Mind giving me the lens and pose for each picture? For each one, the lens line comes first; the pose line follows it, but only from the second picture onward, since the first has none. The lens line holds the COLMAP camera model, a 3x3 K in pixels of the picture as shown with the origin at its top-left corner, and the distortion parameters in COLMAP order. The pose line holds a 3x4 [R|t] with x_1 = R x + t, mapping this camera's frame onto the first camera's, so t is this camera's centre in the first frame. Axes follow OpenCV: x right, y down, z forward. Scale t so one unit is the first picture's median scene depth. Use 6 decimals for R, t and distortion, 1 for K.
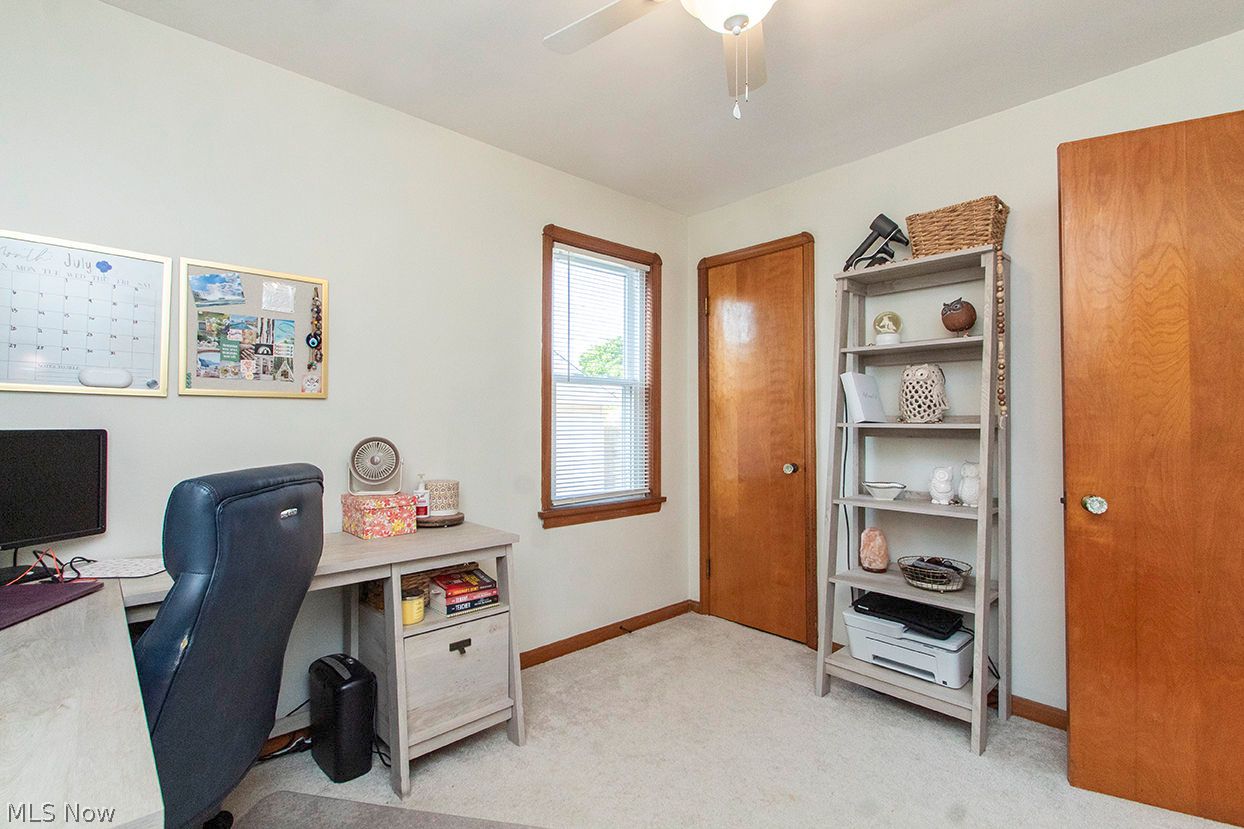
lens RADIAL K [[578.6, 0, 617.5], [0, 578.6, 408.4], [0, 0, 1]] dist [0.002185, 0.000828]
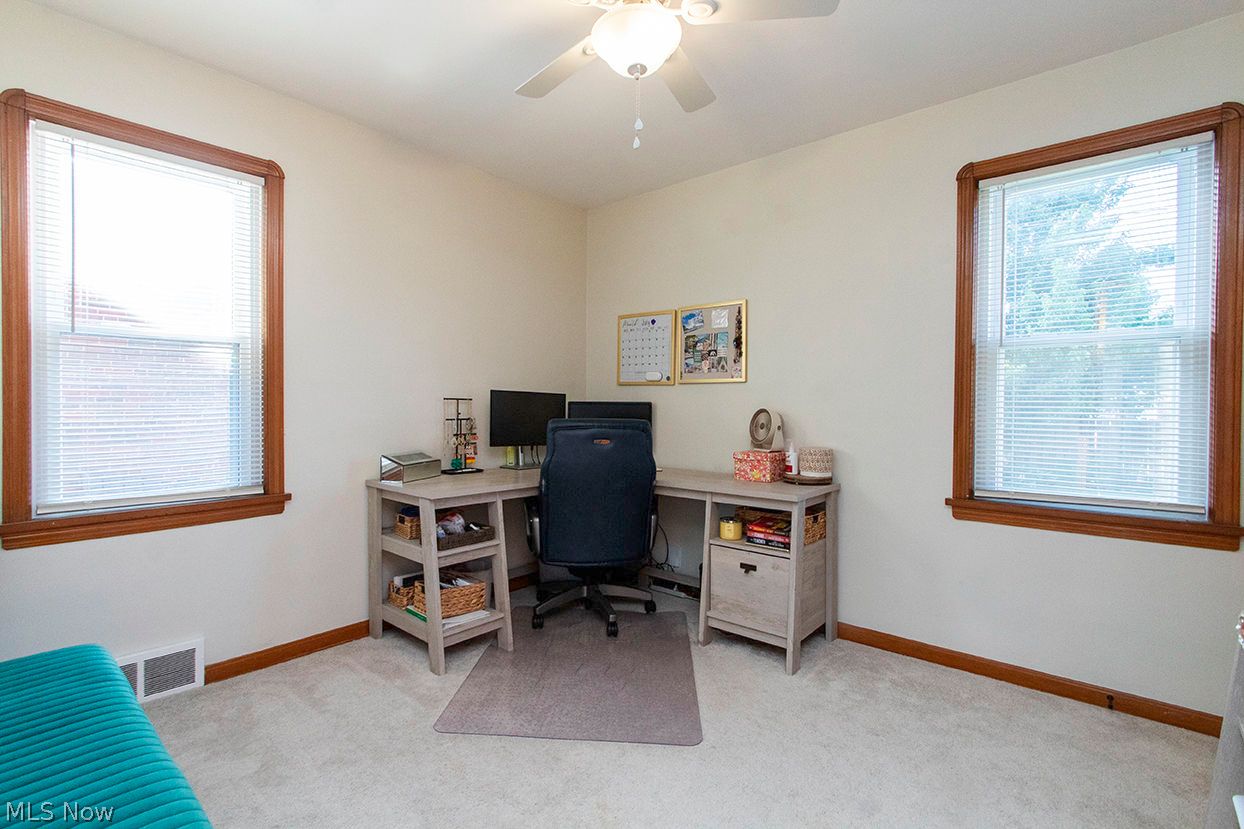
lens RADIAL K [[578.6, 0, 617.5], [0, 578.6, 408.4], [0, 0, 1]] dist [0.002185, 0.000828]
pose [[0.124932, 0.015083, -0.992051, 0.959361], [0.023901, 0.999549, 0.018207, 0.016477], [0.991877, -0.025985, 0.124515, 0.532641]]
